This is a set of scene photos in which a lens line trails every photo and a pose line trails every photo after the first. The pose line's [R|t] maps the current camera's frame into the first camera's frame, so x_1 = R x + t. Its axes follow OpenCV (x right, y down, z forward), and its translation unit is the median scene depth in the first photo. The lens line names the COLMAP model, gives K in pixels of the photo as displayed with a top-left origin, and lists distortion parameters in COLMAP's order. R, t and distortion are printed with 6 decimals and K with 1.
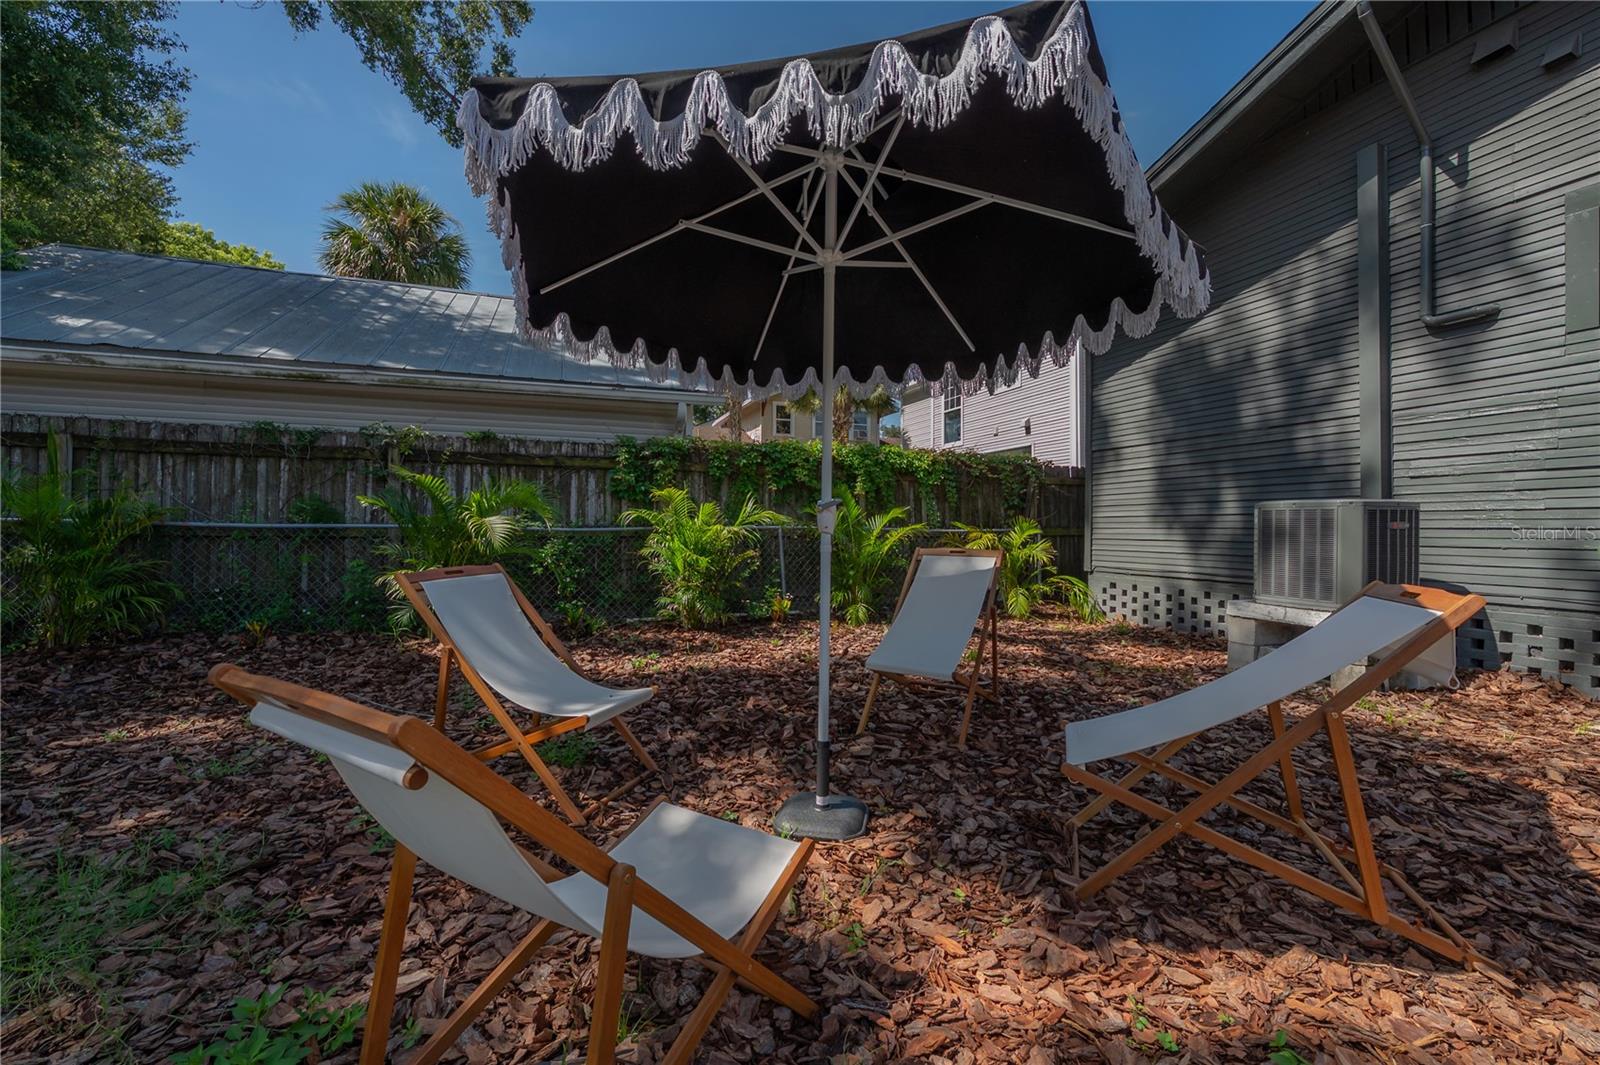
lens RADIAL K [[637.2, 0, 798.7], [0, 637.2, 527.8], [0, 0, 1]] dist [-0.005684, -0.000091]
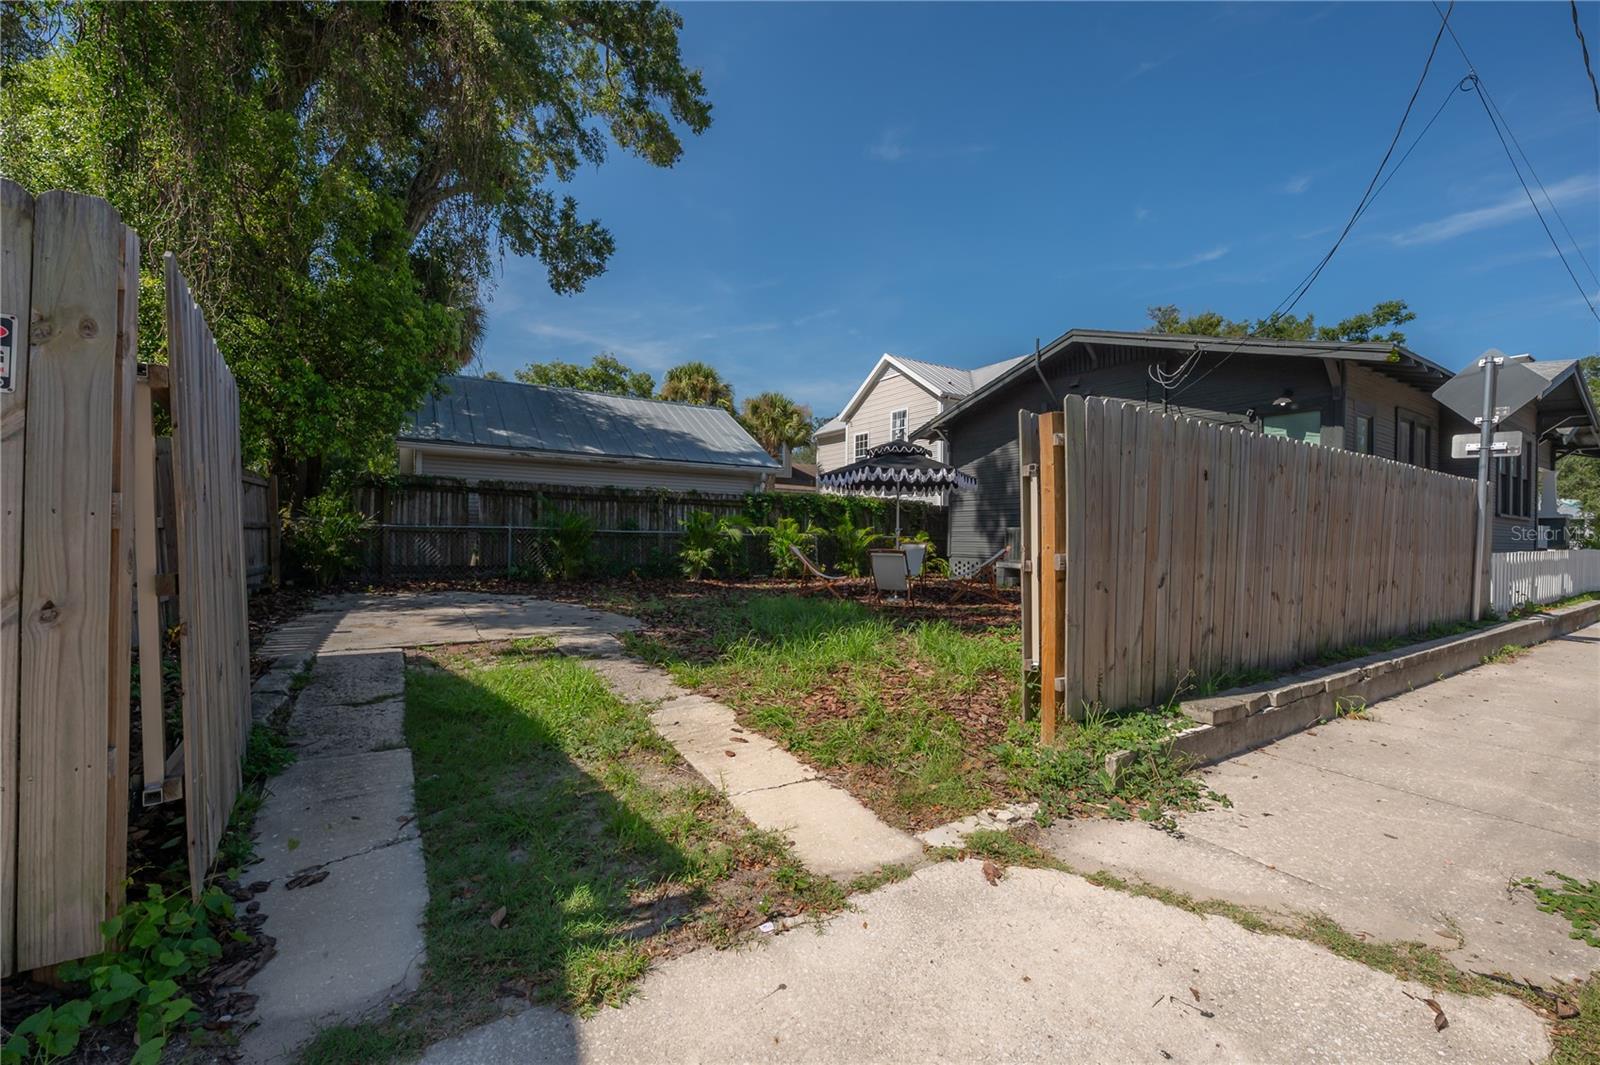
lens RADIAL K [[637.2, 0, 798.7], [0, 637.2, 527.8], [0, 0, 1]] dist [-0.005684, -0.000091]
pose [[0.978803, 0.012709, 0.204410, -0.594650], [-0.010101, 0.999854, -0.013798, 0.007360], [-0.204556, 0.011441, 0.978788, -1.231584]]
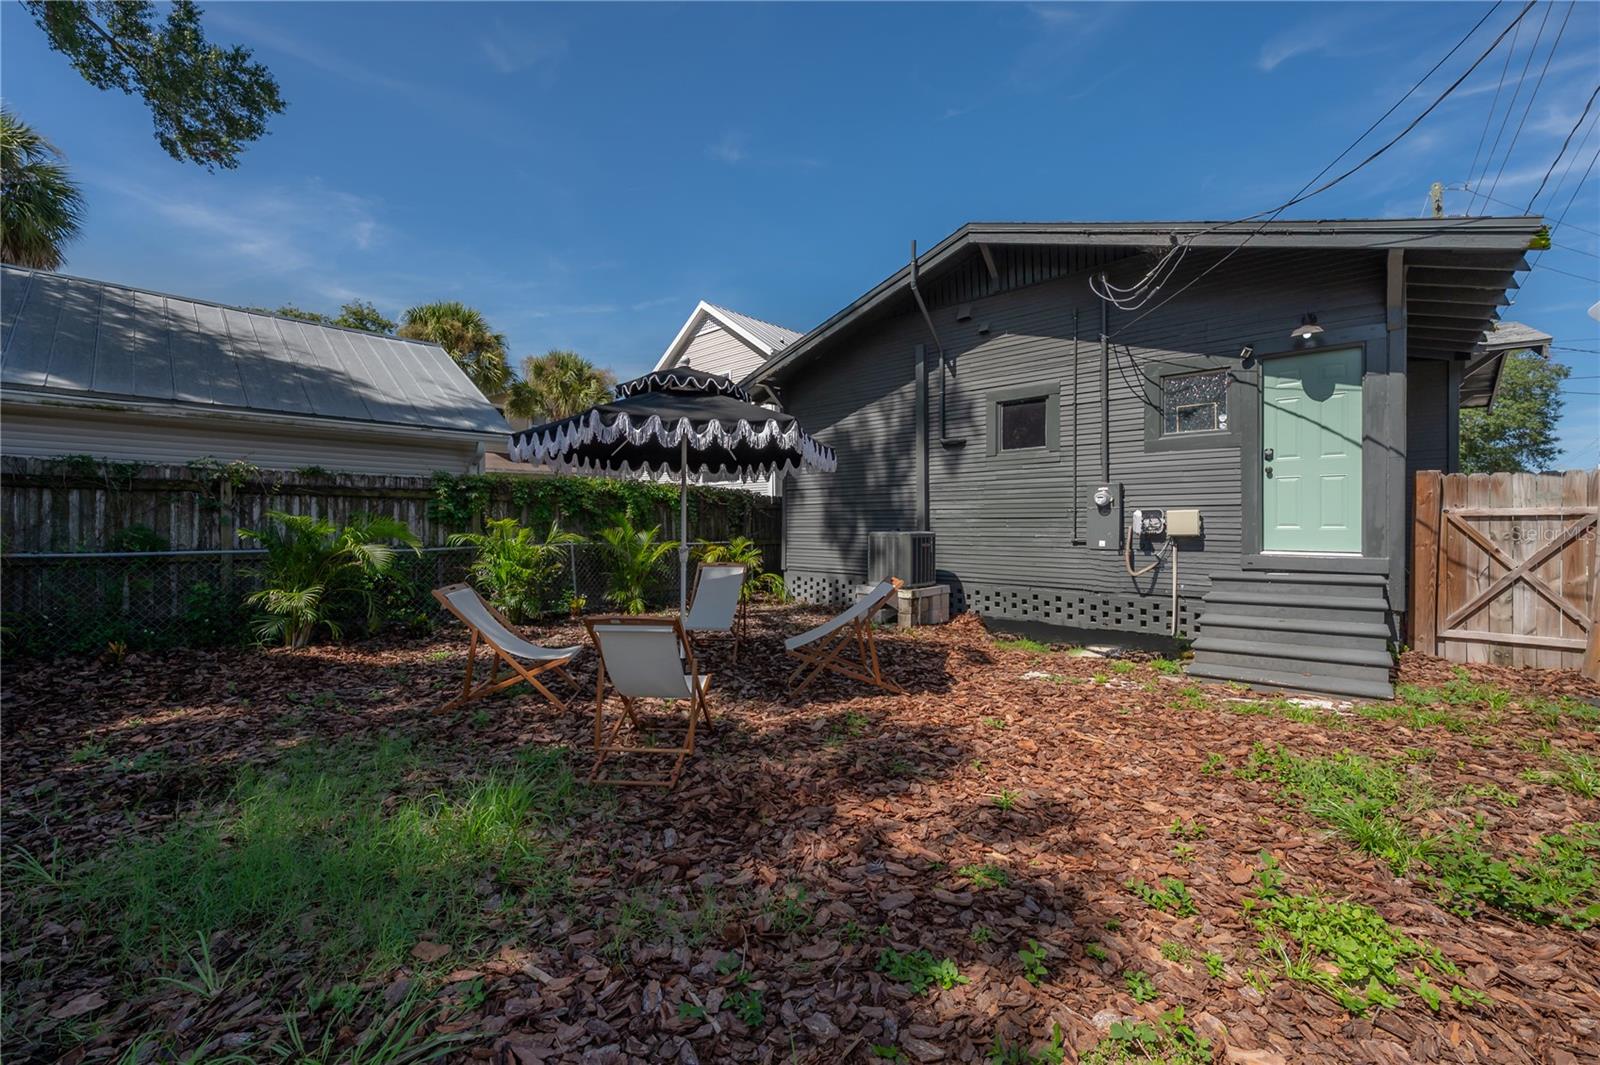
lens RADIAL K [[637.2, 0, 798.7], [0, 637.2, 527.8], [0, 0, 1]] dist [-0.005684, -0.000091]
pose [[0.894299, -0.003338, 0.447457, -0.225689], [0.001247, 0.999987, 0.004966, -0.046439], [-0.447468, -0.003883, 0.894292, -0.434807]]
